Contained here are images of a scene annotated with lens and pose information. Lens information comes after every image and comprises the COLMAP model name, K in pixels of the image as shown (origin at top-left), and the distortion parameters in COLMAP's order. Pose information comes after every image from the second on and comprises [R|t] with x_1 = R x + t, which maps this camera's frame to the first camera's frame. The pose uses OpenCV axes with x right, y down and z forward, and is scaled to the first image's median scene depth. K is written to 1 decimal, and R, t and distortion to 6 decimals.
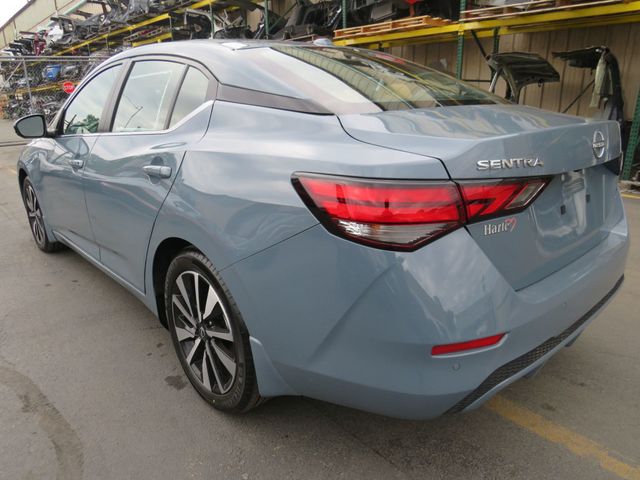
lens RADIAL K [[462.9, 0, 320.0], [0, 462.9, 240.0], [0, 0, 1]] dist [-0.058235, -0.000746]
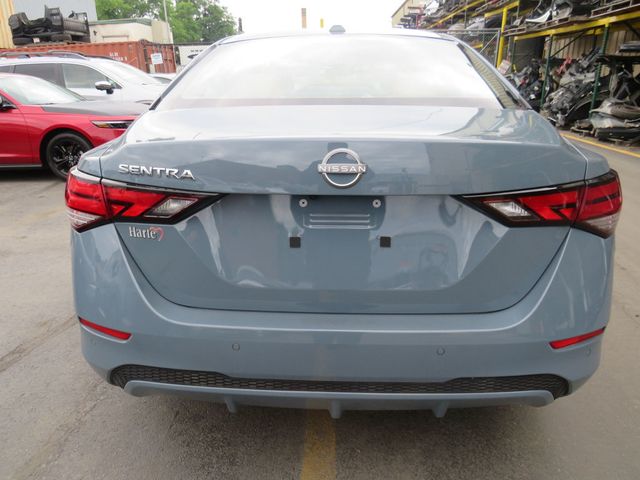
lens RADIAL K [[450.7, 0, 307.8], [0, 450.7, 240.5], [0, 0, 1]] dist [-0.021128, -0.000936]
pose [[0.695816, 0.252871, -0.672233, 0.111232], [-0.208763, 0.966767, 0.147578, -0.019772], [0.687211, 0.037651, 0.725482, 0.045297]]
